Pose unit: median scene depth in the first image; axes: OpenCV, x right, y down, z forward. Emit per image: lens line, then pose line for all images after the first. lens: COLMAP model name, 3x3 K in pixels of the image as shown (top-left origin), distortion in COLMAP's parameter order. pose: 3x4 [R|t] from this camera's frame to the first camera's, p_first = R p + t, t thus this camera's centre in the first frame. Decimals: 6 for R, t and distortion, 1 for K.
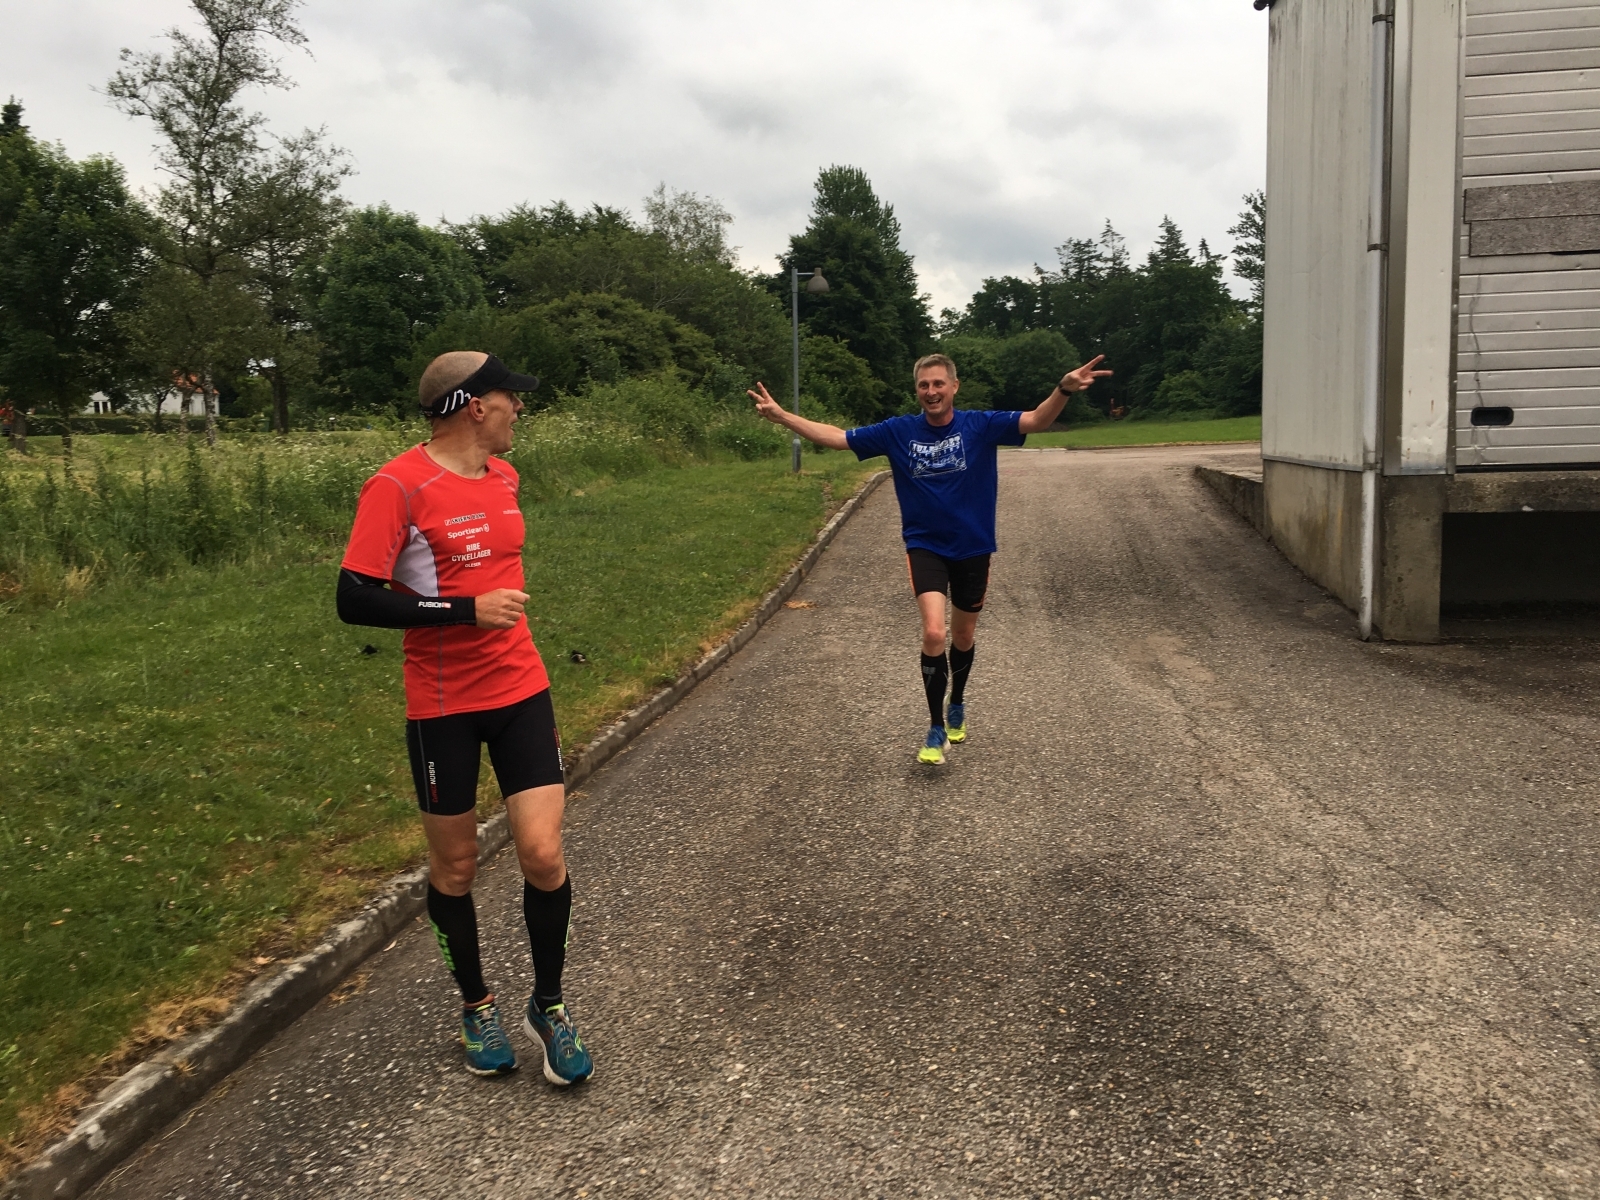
lens RADIAL K [[1357.1, 0, 800.0], [0, 1357.1, 600.0], [0, 0, 1]] dist [0.076099, -0.101413]
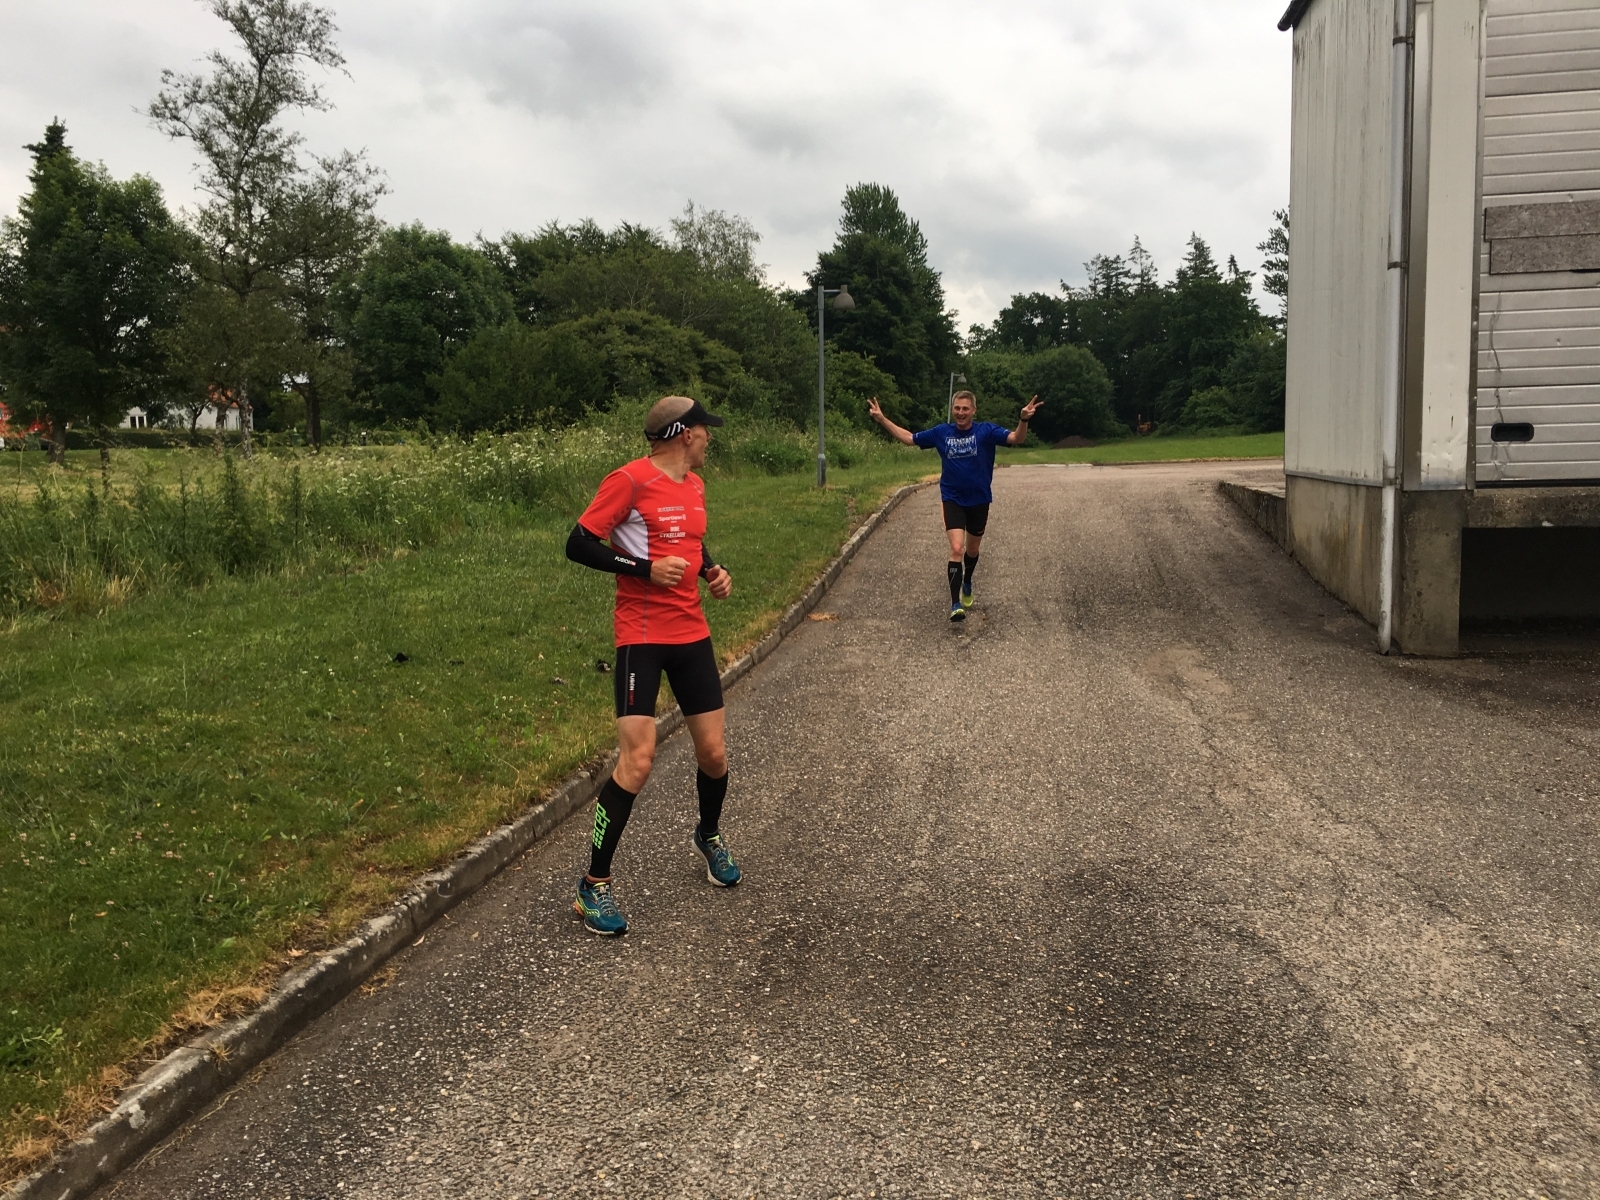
lens RADIAL K [[1357.1, 0, 800.0], [0, 1357.1, 600.0], [0, 0, 1]] dist [0.076099, -0.101413]
pose [[0.999782, 0.004089, -0.020488, 0.005448], [-0.004324, 0.999925, -0.011442, 0.004000], [0.020439, 0.011528, 0.999725, -0.019020]]
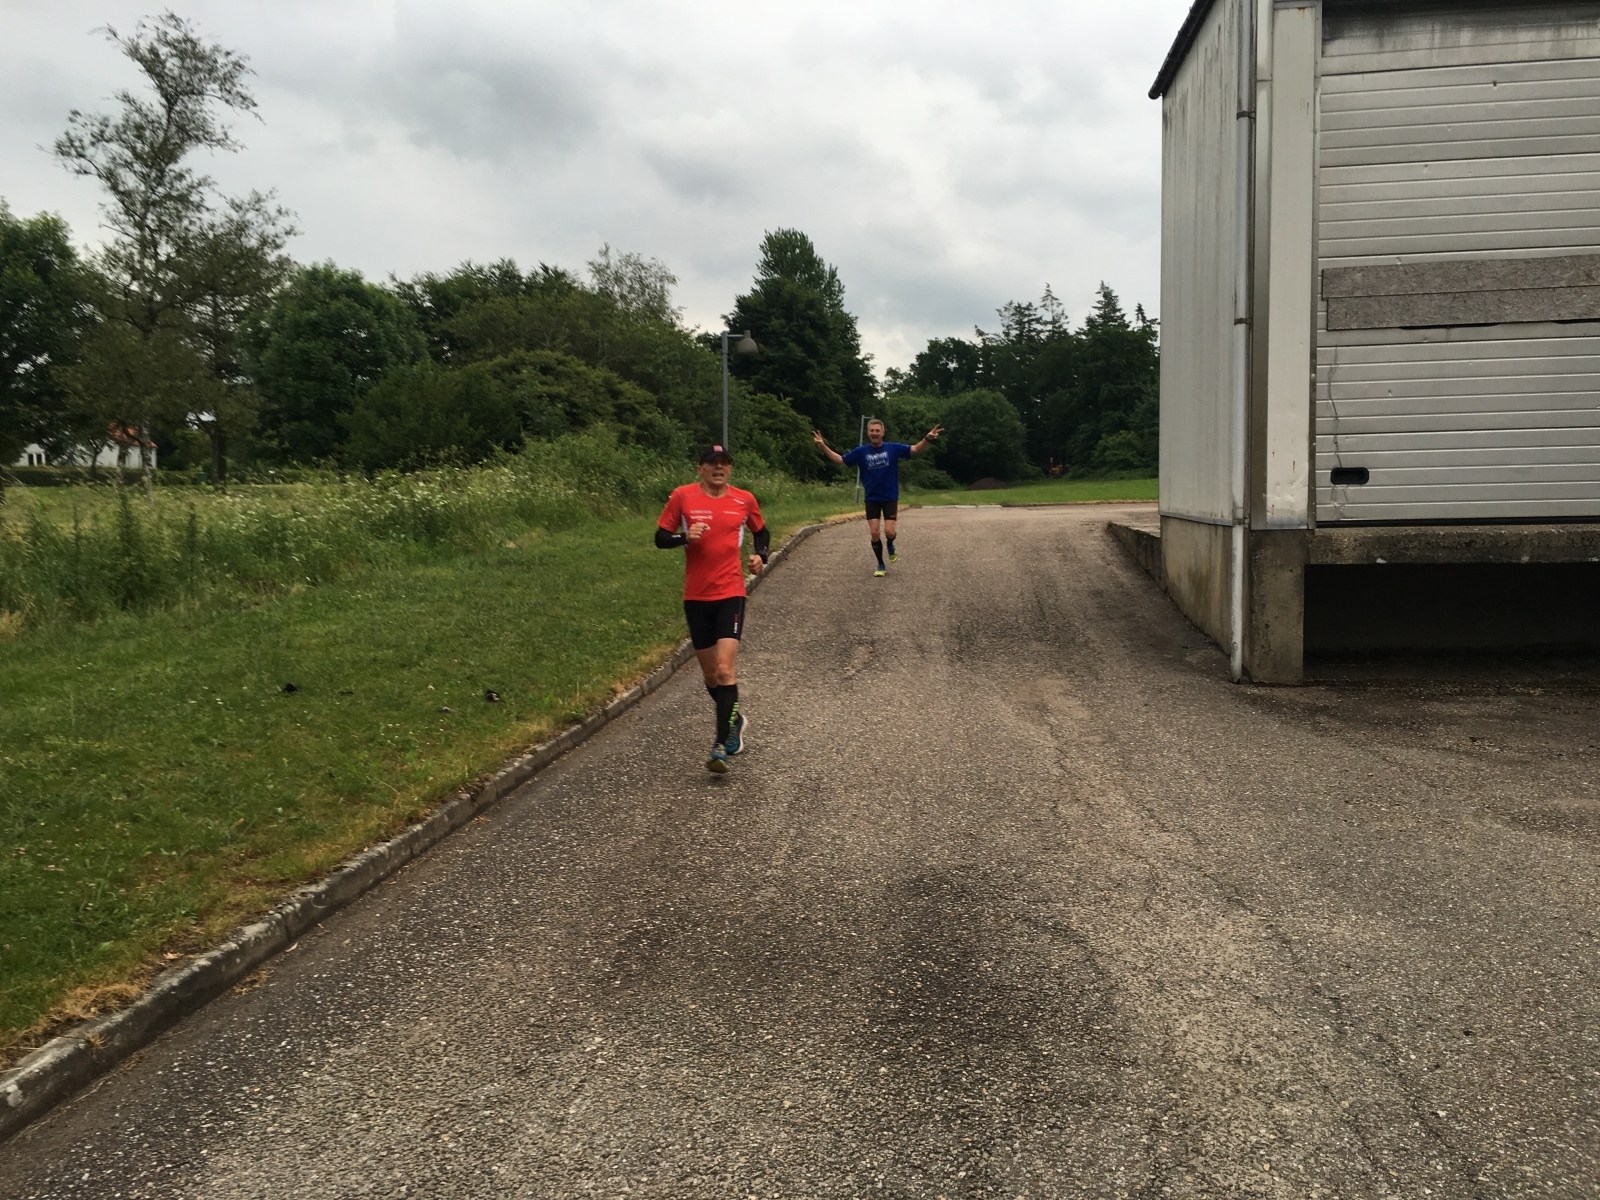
lens RADIAL K [[1382.1, 0, 803.6], [0, 1382.1, 564.6], [0, 0, 1]] dist [0.080530, -0.100590]
pose [[0.999388, 0.004248, 0.034734, 0.046376], [-0.001865, 0.997659, -0.068358, 0.015825], [-0.034943, 0.068251, 0.997056, -0.099686]]
